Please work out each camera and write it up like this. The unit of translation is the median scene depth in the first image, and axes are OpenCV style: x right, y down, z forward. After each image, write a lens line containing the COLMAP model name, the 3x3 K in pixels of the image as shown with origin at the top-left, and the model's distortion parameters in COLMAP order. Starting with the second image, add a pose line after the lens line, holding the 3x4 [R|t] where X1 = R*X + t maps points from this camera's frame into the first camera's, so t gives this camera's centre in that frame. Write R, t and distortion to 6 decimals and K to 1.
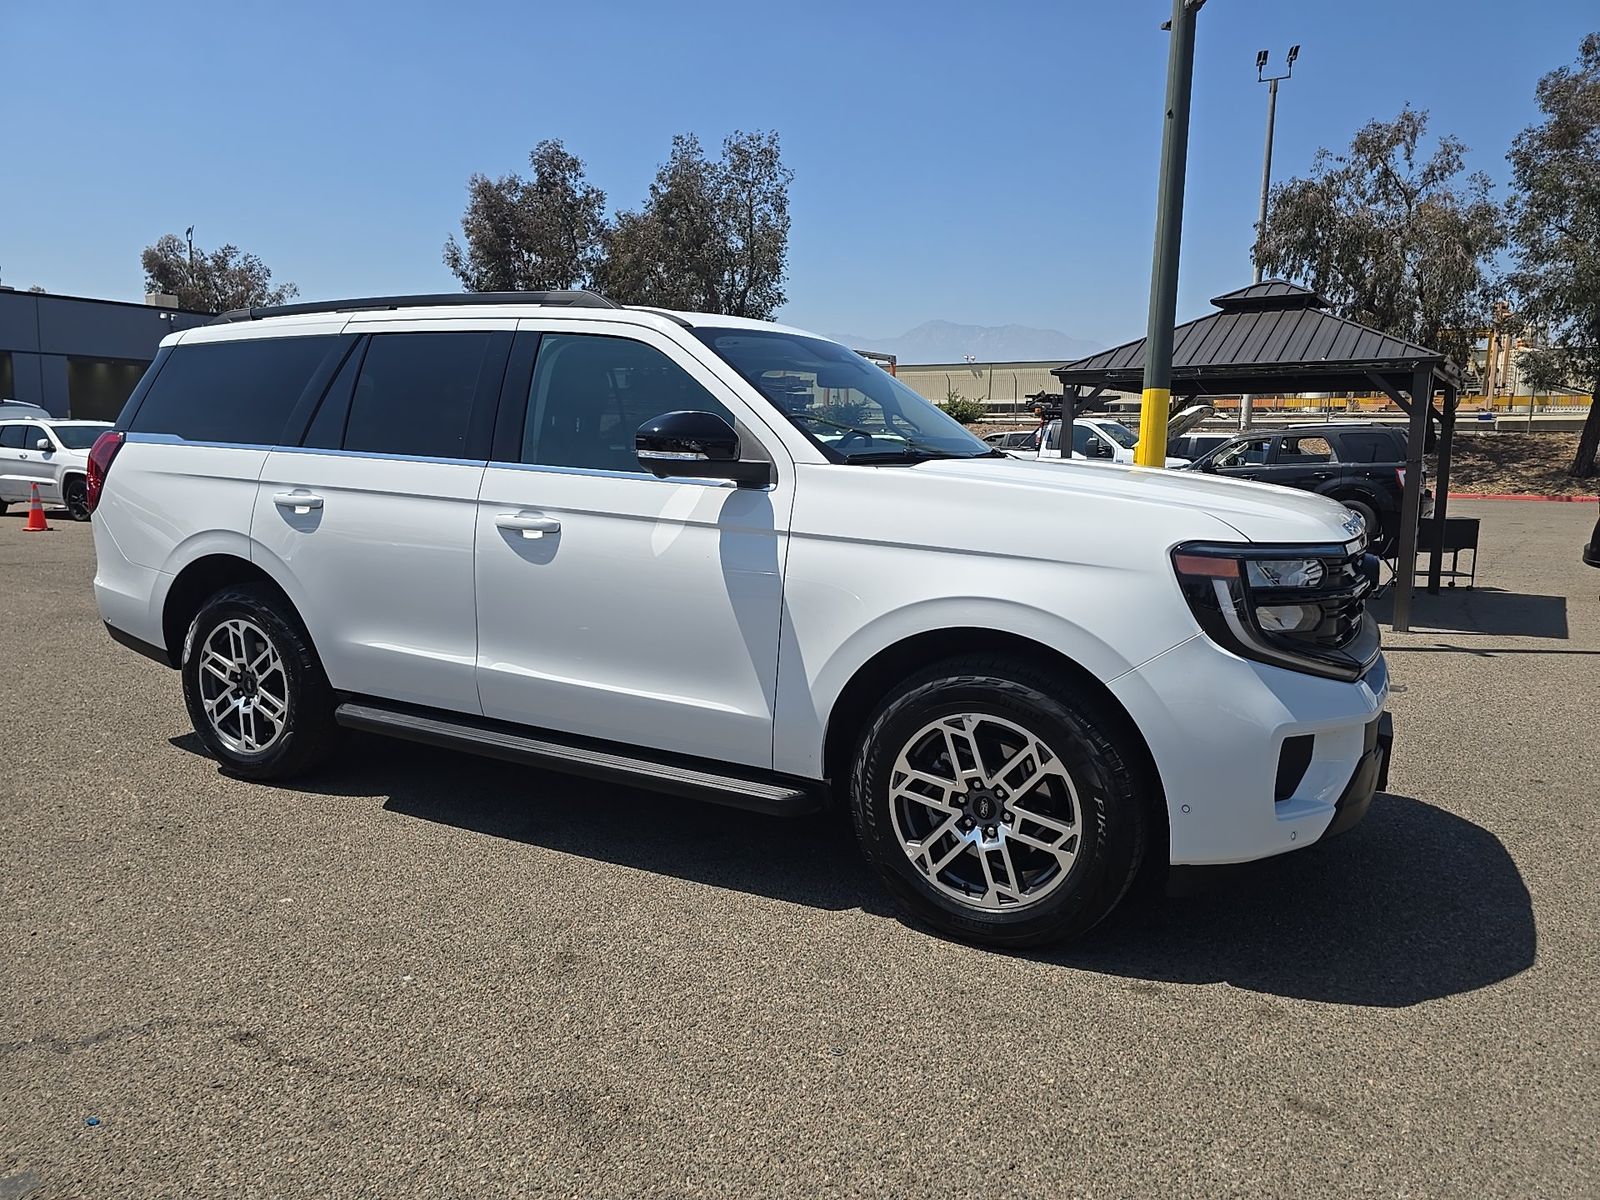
lens RADIAL K [[1074.4, 0, 807.3], [0, 1074.4, 603.7], [0, 0, 1]] dist [0.043325, -0.036049]
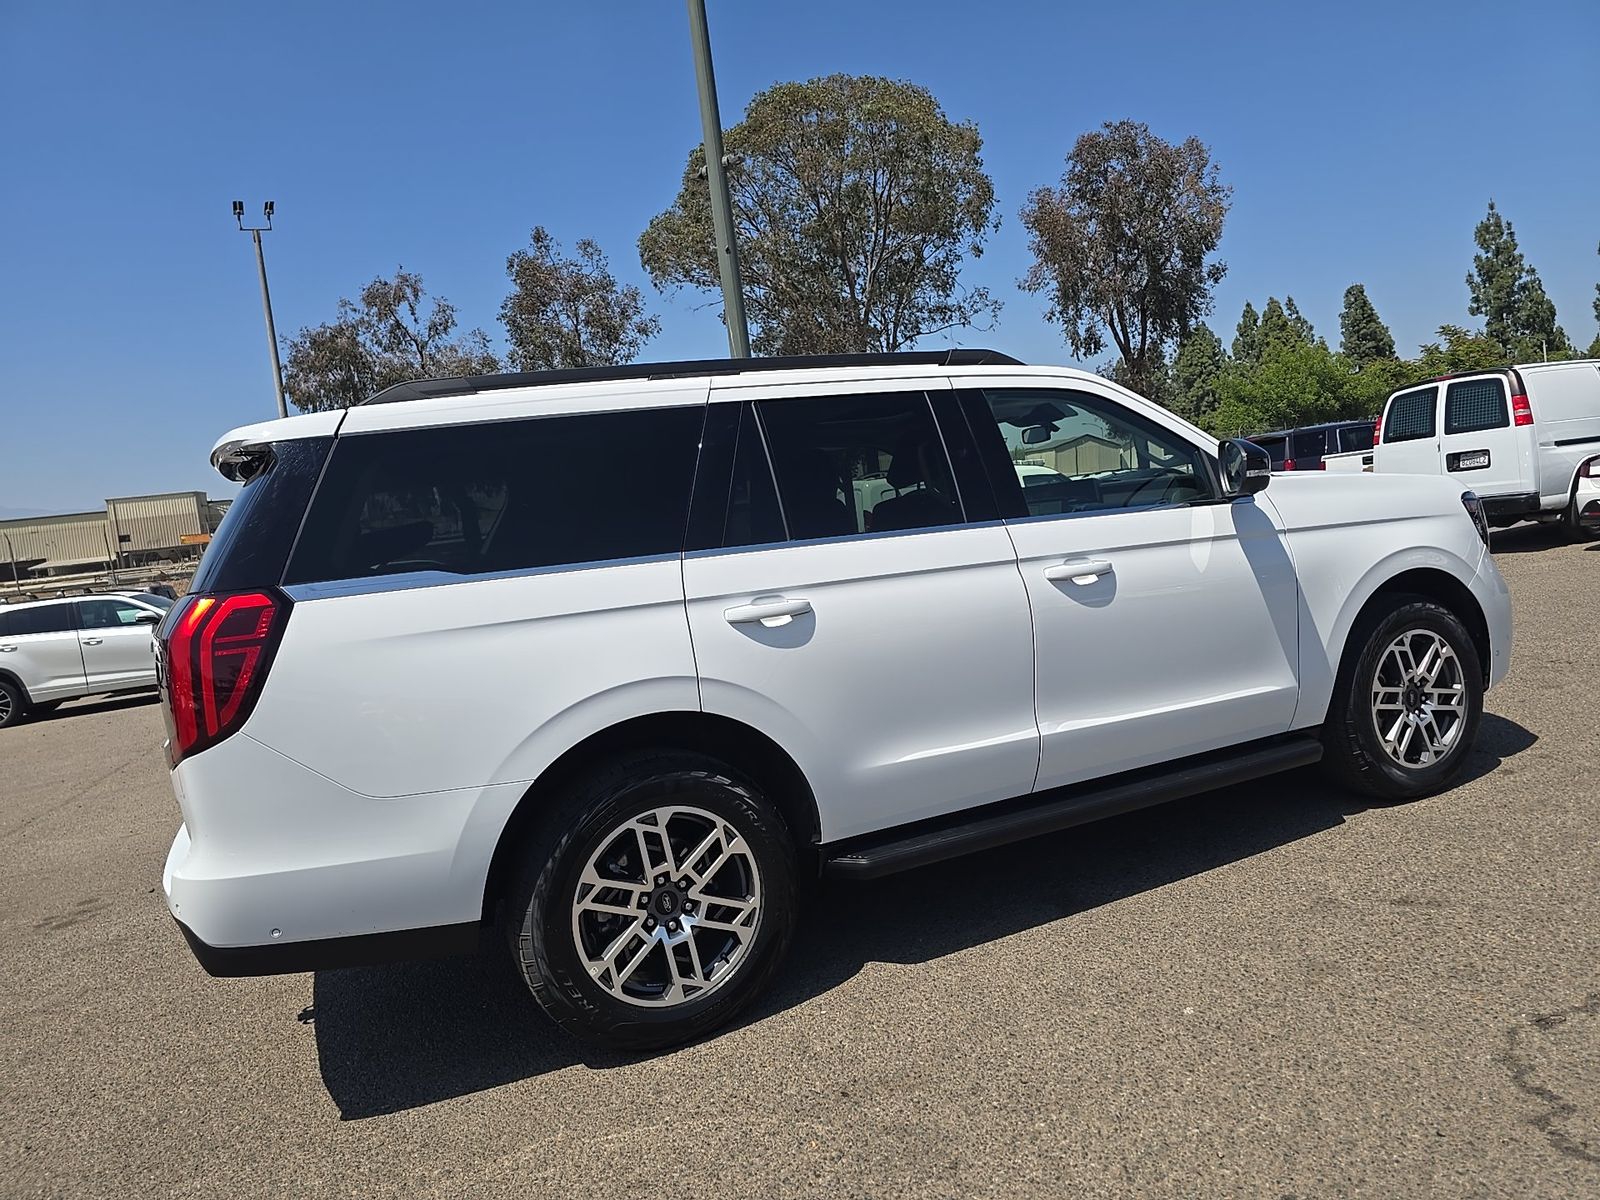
lens RADIAL K [[1074.4, 0, 796.8], [0, 1074.4, 604.9], [0, 0, 1]] dist [0.043325, -0.036049]
pose [[0.603027, -0.149834, 0.783523, -0.916460], [0.249481, 0.968356, -0.006830, -0.077817], [-0.757705, 0.199593, 0.621326, 0.447492]]
